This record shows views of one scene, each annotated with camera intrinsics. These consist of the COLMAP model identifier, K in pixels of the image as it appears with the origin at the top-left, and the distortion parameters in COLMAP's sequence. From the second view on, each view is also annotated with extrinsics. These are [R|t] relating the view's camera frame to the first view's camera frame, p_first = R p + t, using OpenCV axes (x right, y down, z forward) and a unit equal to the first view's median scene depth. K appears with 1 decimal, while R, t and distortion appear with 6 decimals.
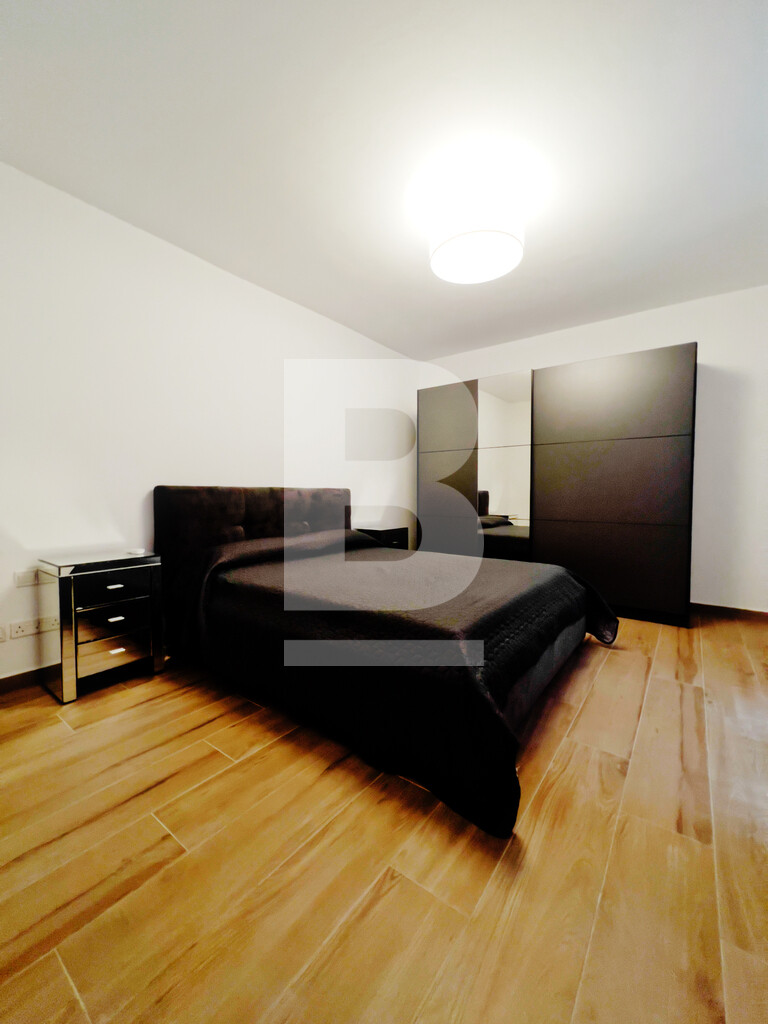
lens RADIAL K [[409.0, 0, 387.5], [0, 409.0, 511.0], [0, 0, 1]] dist [-0.001107, 0.000410]
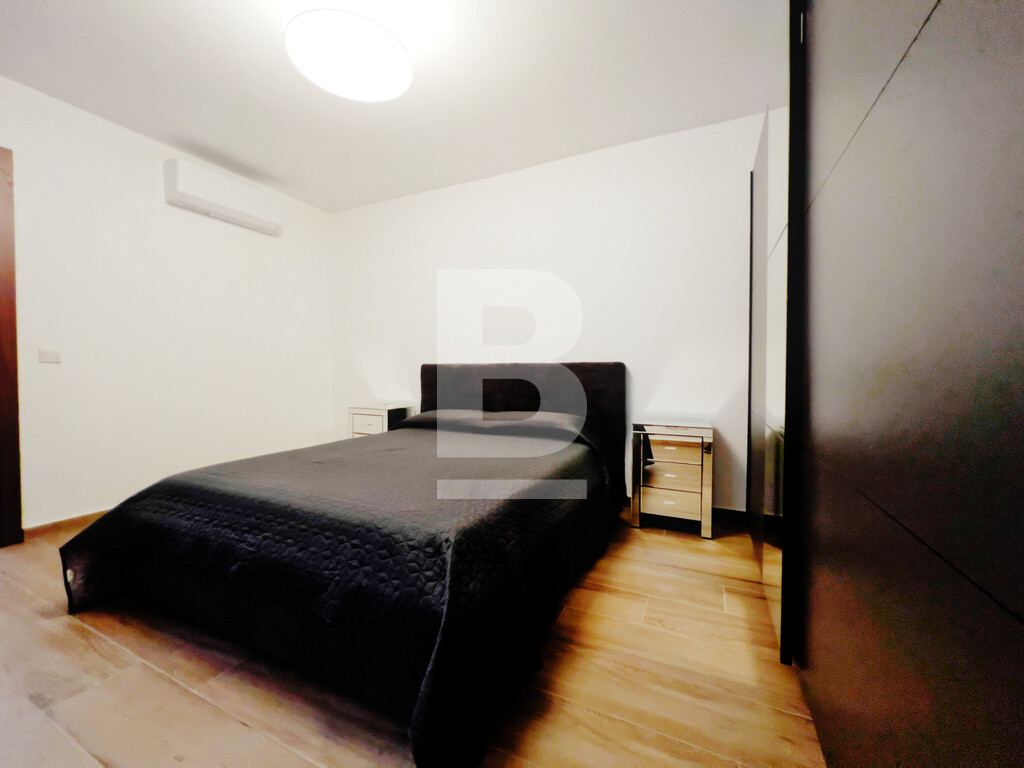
lens RADIAL K [[409.0, 0, 510.1], [0, 409.0, 379.6], [0, 0, 1]] dist [-0.001107, 0.000410]
pose [[0.183086, 0.009198, -0.983054, 1.218756], [-0.026792, 0.999631, 0.004363, -0.036950], [0.982732, 0.025539, 0.183265, 1.381092]]
